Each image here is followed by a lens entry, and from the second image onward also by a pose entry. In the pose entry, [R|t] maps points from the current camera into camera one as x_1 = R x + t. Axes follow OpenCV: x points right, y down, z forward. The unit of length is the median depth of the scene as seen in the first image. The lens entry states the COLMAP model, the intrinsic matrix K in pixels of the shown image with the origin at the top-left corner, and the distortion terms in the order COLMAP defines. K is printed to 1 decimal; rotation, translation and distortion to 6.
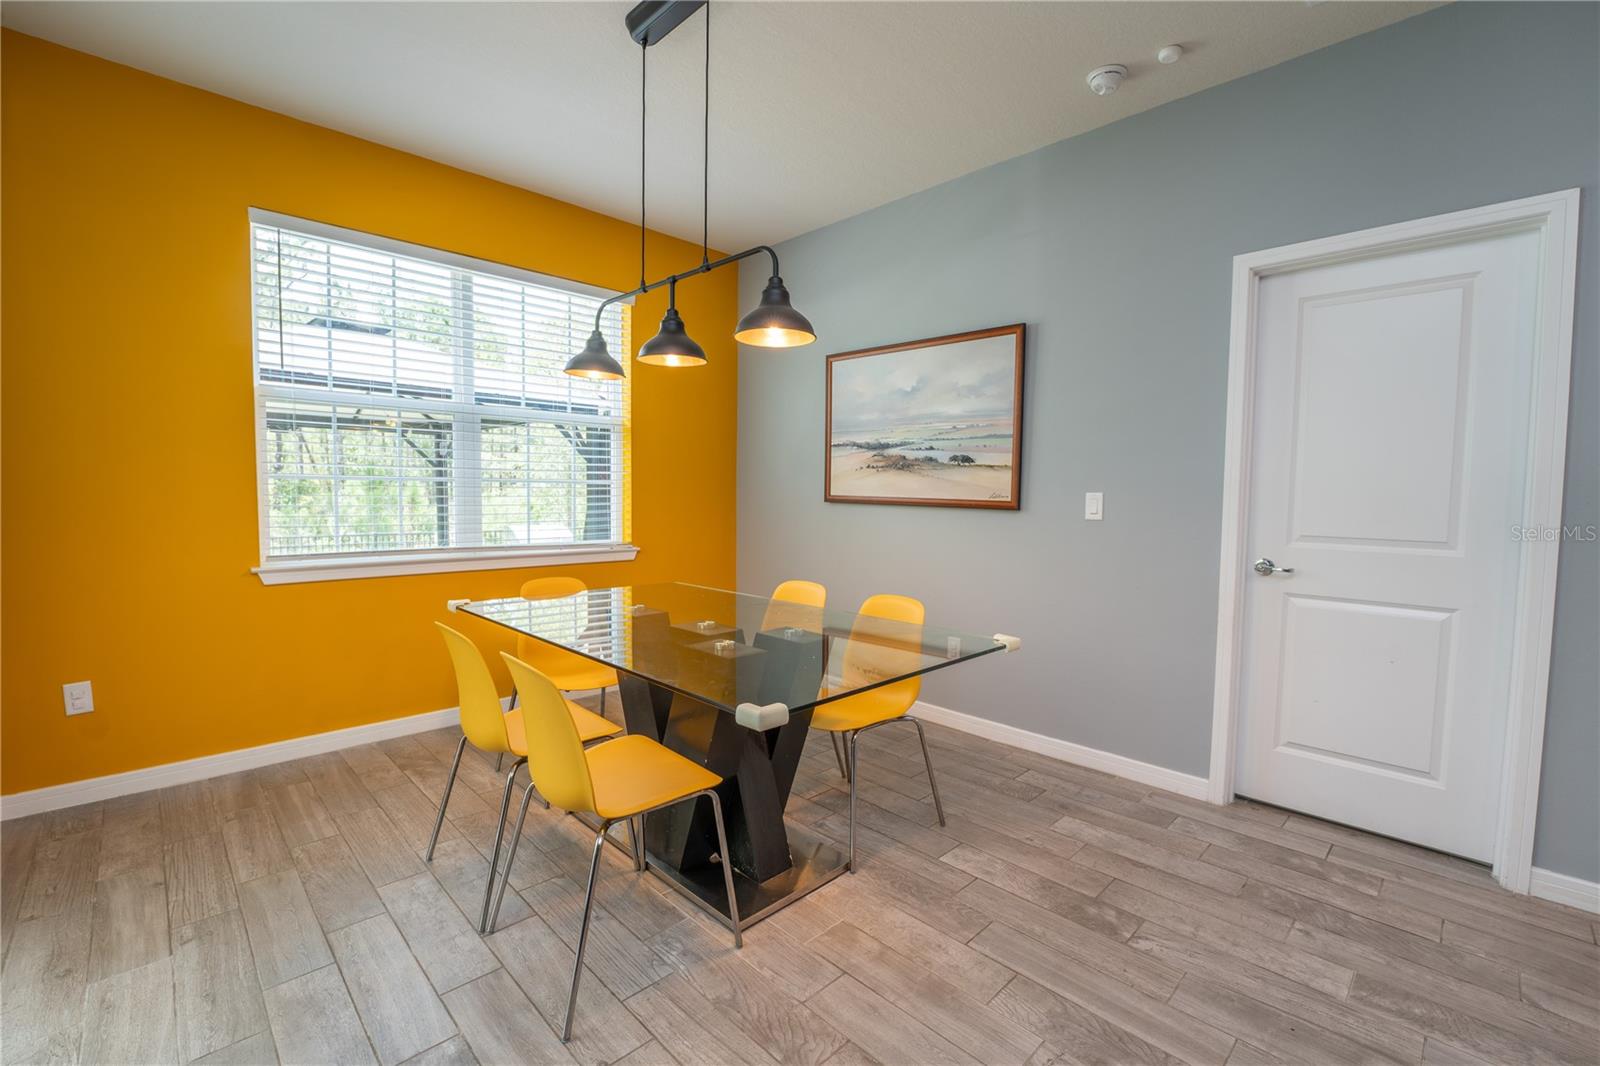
lens RADIAL K [[699.2, 0, 795.6], [0, 699.2, 532.2], [0, 0, 1]] dist [-0.013126, 0.000102]
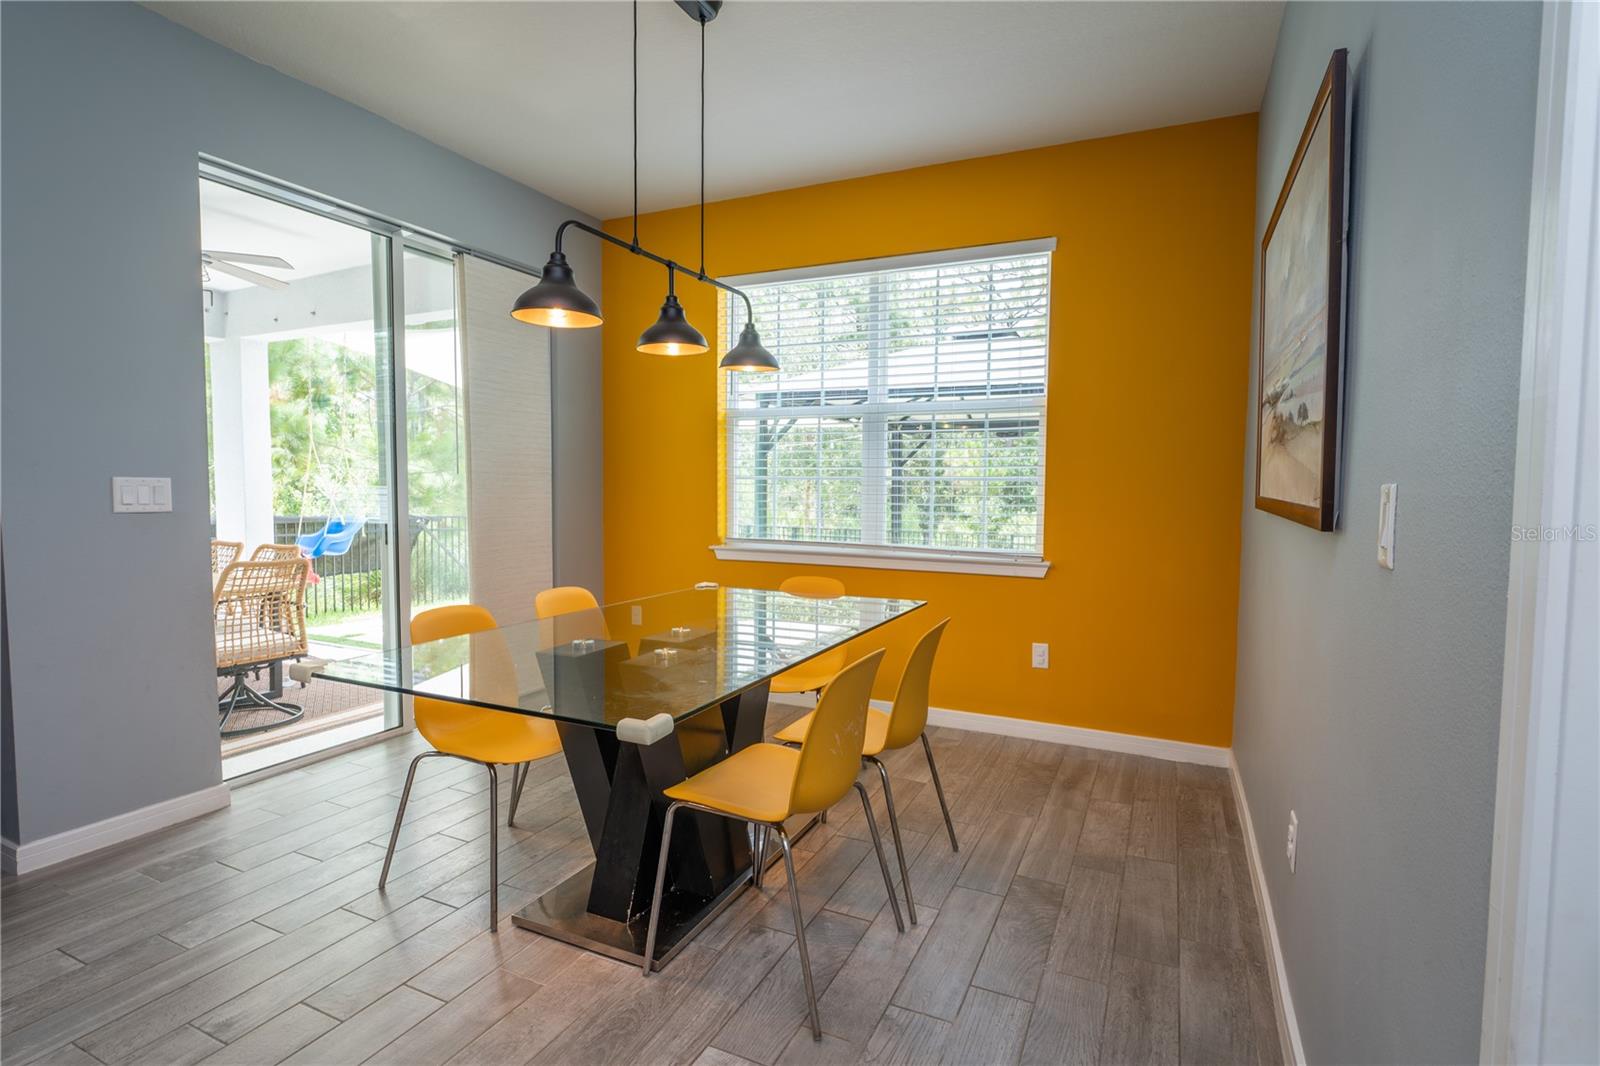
lens RADIAL K [[769.5, 0, 819.2], [0, 769.5, 555.3], [0, 0, 1]] dist [-0.000502, 0.000003]
pose [[0.363137, 0.075593, -0.928664, 0.506484], [-0.061489, 0.996475, 0.057068, -0.021257], [0.929705, 0.036379, 0.366505, 0.470361]]
